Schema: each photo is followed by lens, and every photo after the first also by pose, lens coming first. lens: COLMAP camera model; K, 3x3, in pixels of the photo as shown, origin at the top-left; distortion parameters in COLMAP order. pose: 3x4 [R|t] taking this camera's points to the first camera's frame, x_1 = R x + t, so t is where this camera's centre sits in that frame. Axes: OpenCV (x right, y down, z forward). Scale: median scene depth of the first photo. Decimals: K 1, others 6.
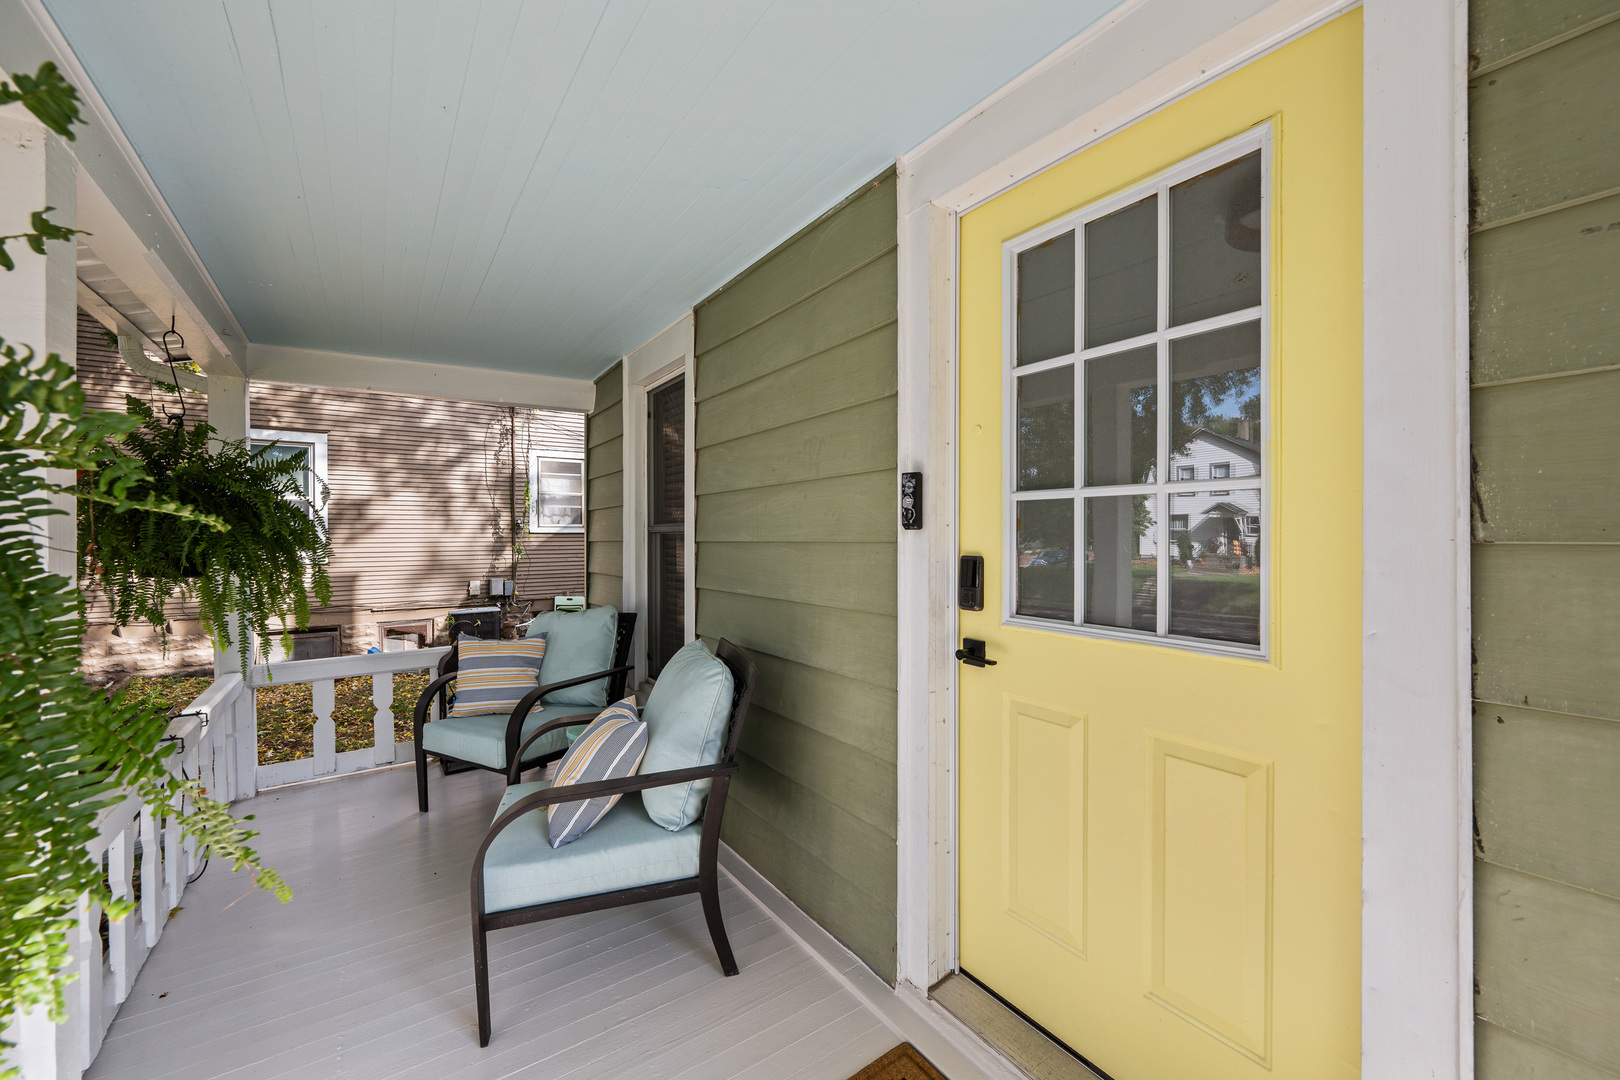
lens RADIAL K [[643.7, 0, 842.1], [0, 643.7, 539.7], [0, 0, 1]] dist [-0.000715, 0.000044]
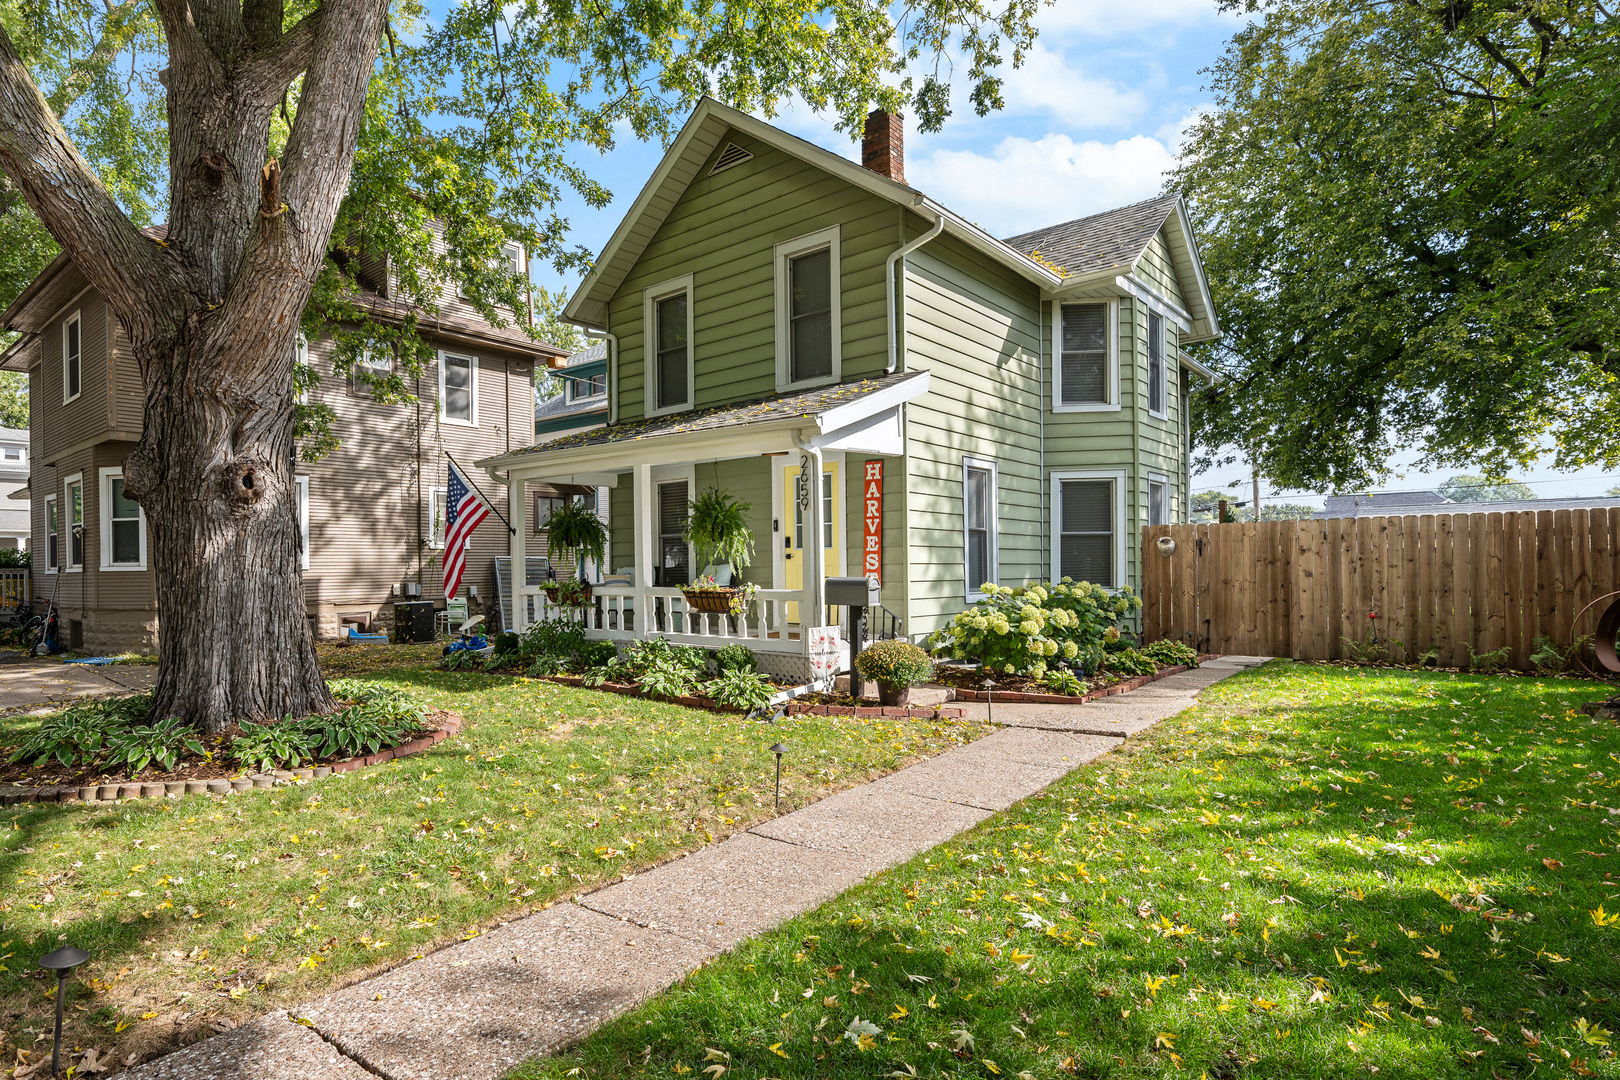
lens RADIAL K [[778.2, 0, 806.7], [0, 778.2, 567.2], [0, 0, 1]] dist [0.000221, 0.000002]
pose [[0.953503, -0.010067, 0.301216, -0.676386], [0.012760, 0.999894, -0.006974, 0.139770], [-0.301114, 0.010493, 0.953531, -2.188752]]
